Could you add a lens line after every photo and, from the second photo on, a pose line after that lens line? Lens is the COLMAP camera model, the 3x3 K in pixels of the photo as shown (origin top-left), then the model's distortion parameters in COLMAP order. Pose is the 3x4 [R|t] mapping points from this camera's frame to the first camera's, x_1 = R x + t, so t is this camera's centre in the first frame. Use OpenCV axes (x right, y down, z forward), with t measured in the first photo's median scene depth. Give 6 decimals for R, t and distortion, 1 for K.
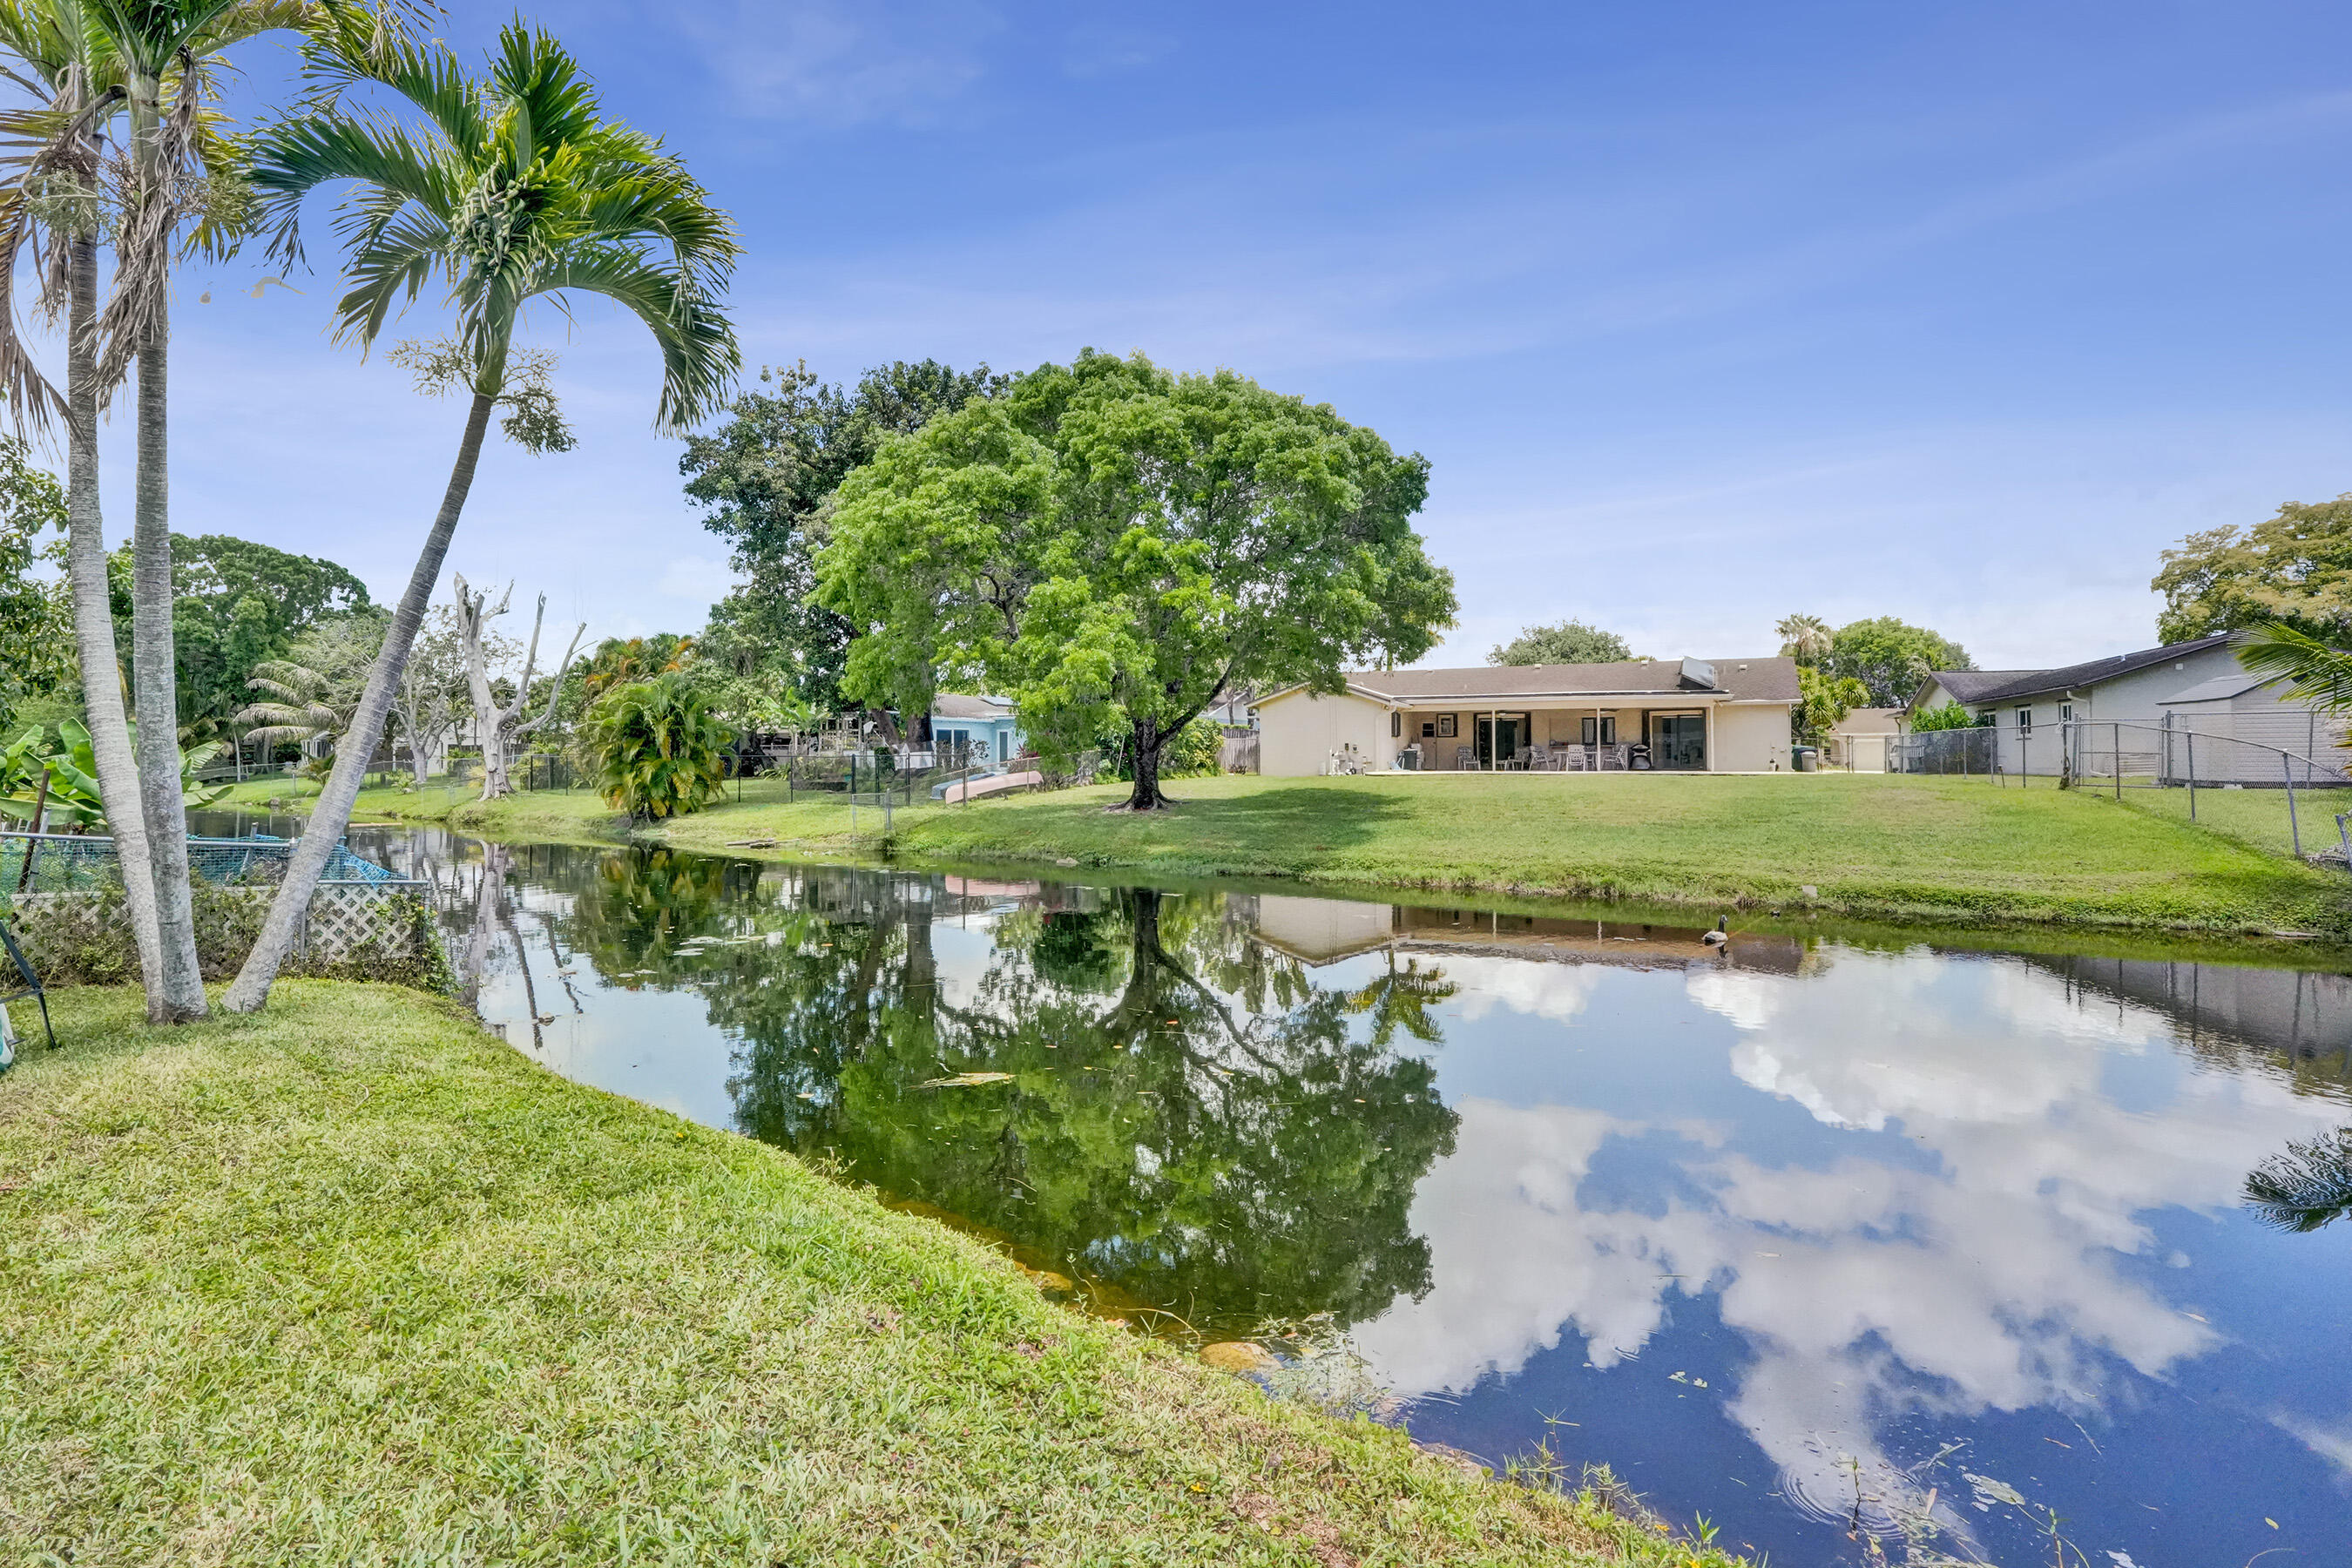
lens RADIAL K [[1075.7, 0, 1169.2], [0, 1075.7, 762.2], [0, 0, 1]] dist [-0.063470, 0.020368]
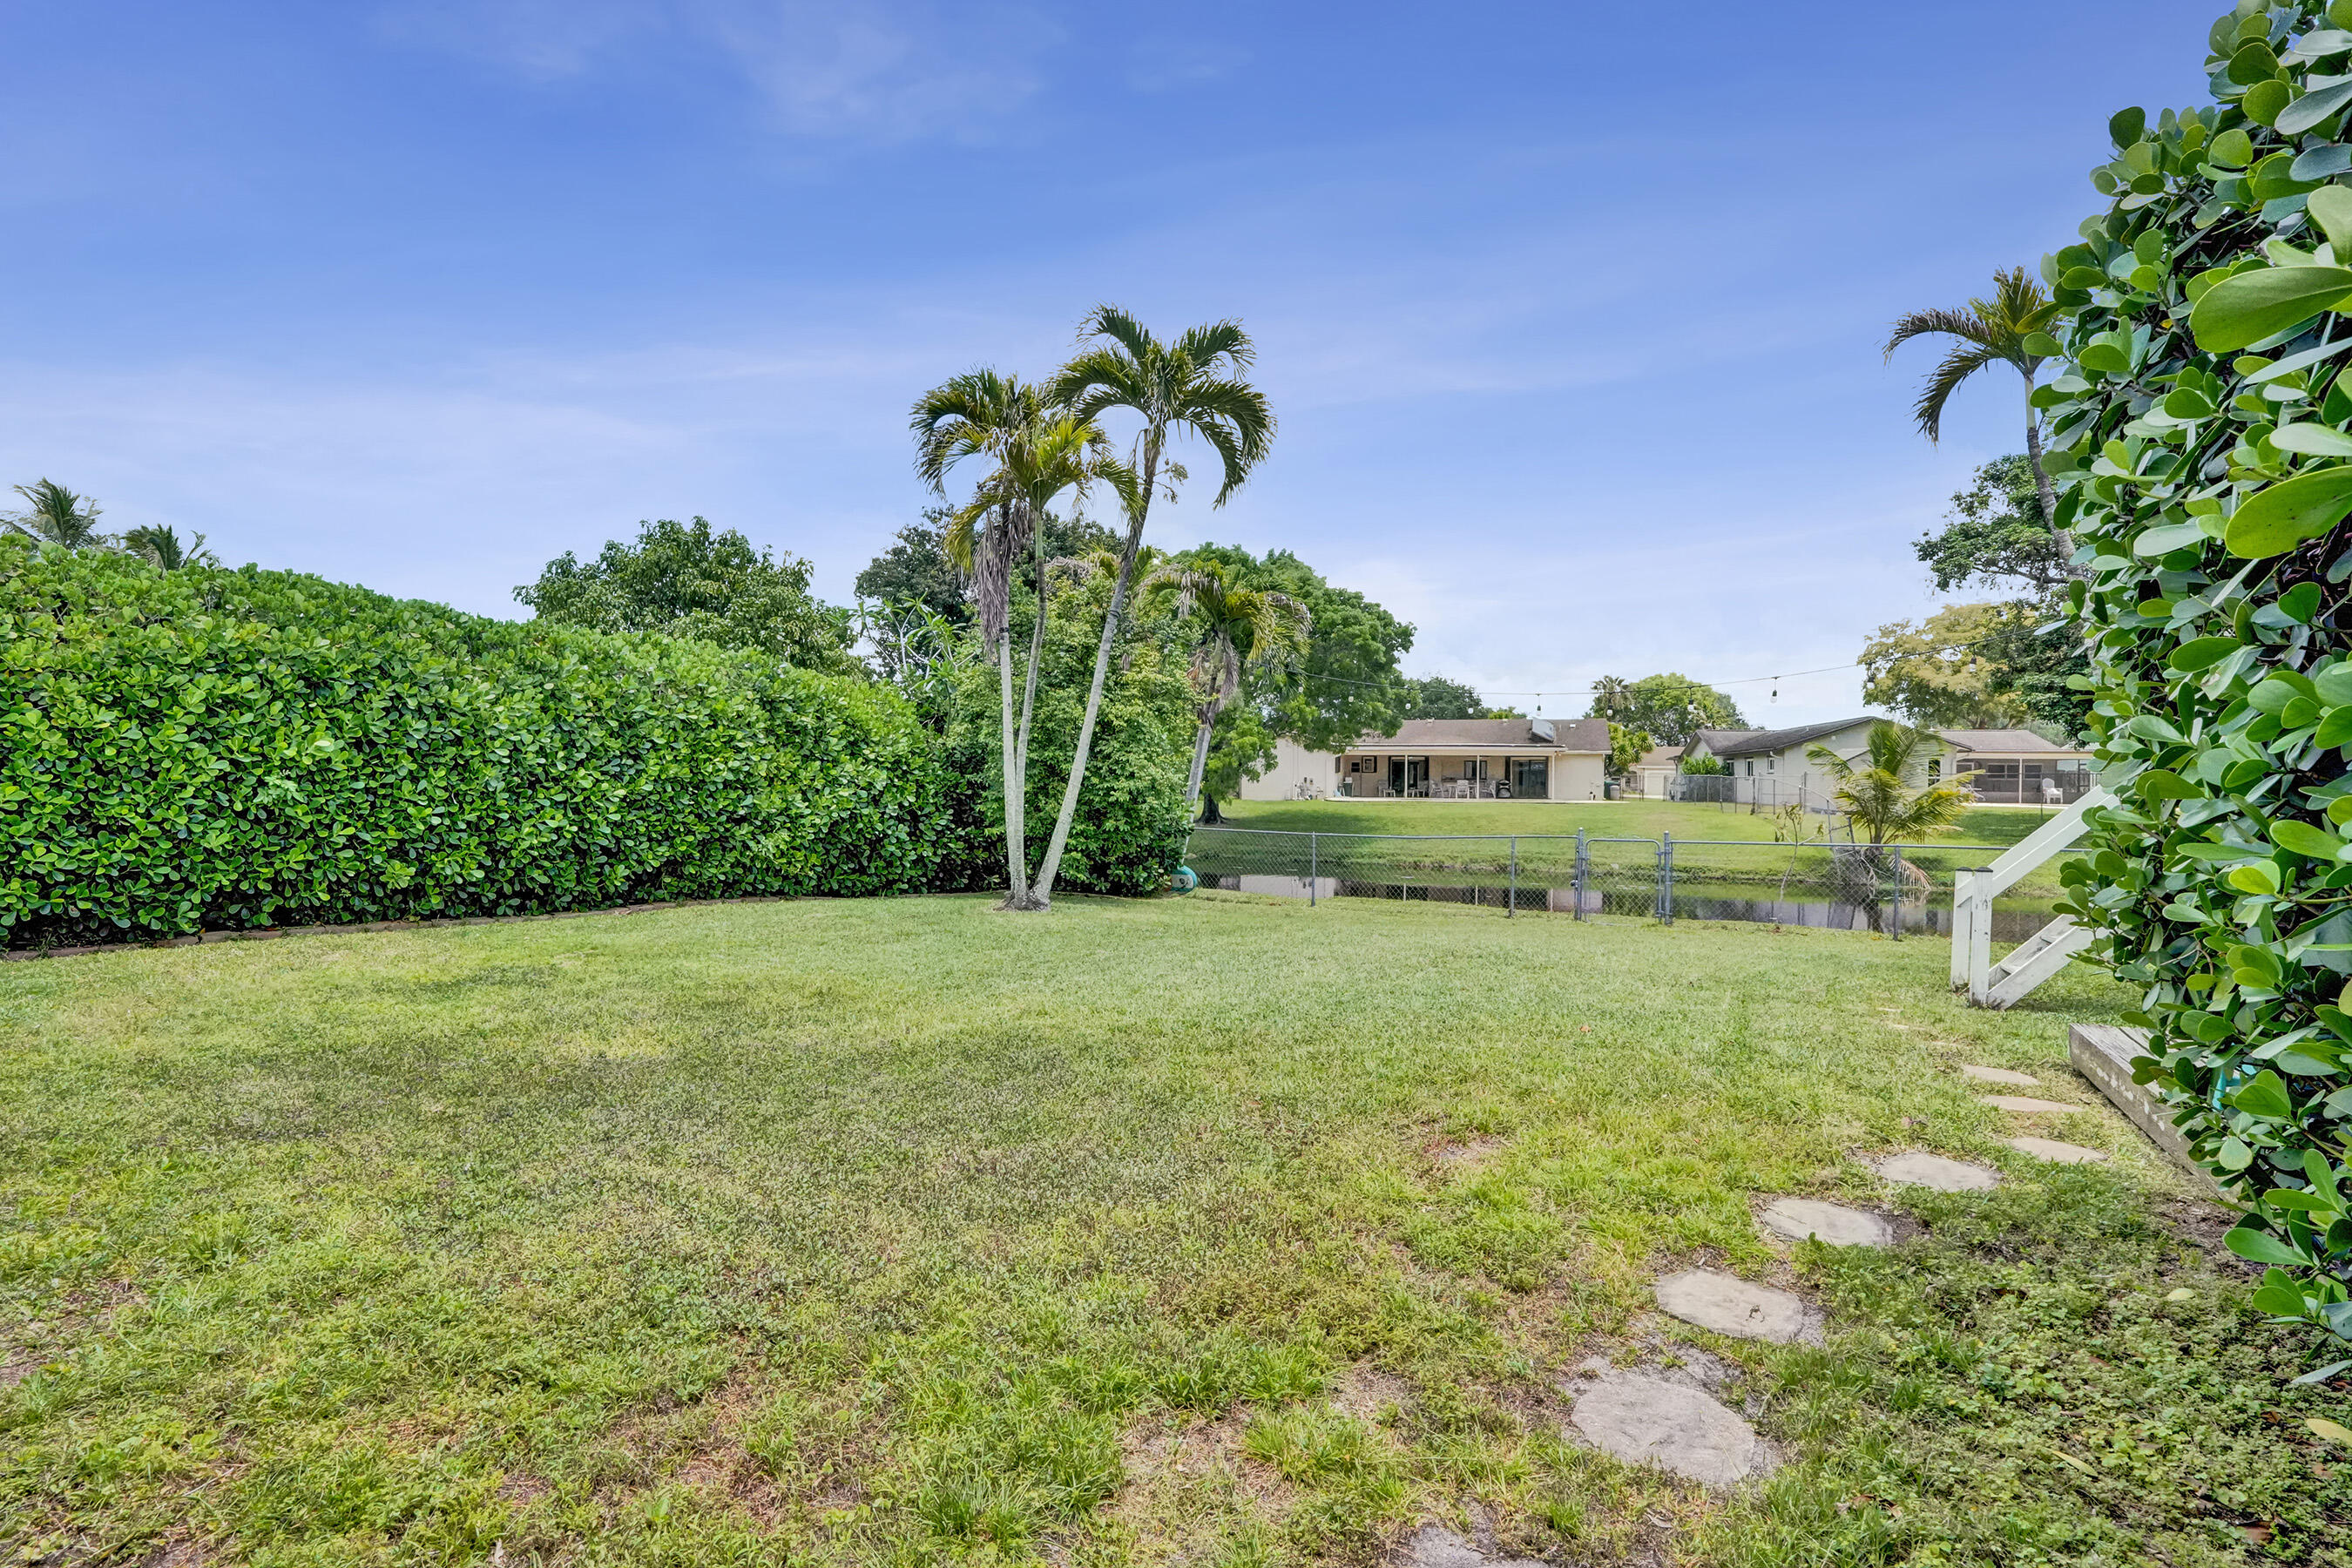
lens RADIAL K [[1075.7, 0, 1191.9], [0, 1075.7, 790.7], [0, 0, 1]] dist [-0.063470, 0.020368]
pose [[0.986664, 0.007920, 0.162580, -0.407918], [-0.009697, 0.999902, 0.010138, -0.025327], [-0.162484, -0.011579, 0.986643, -0.697519]]
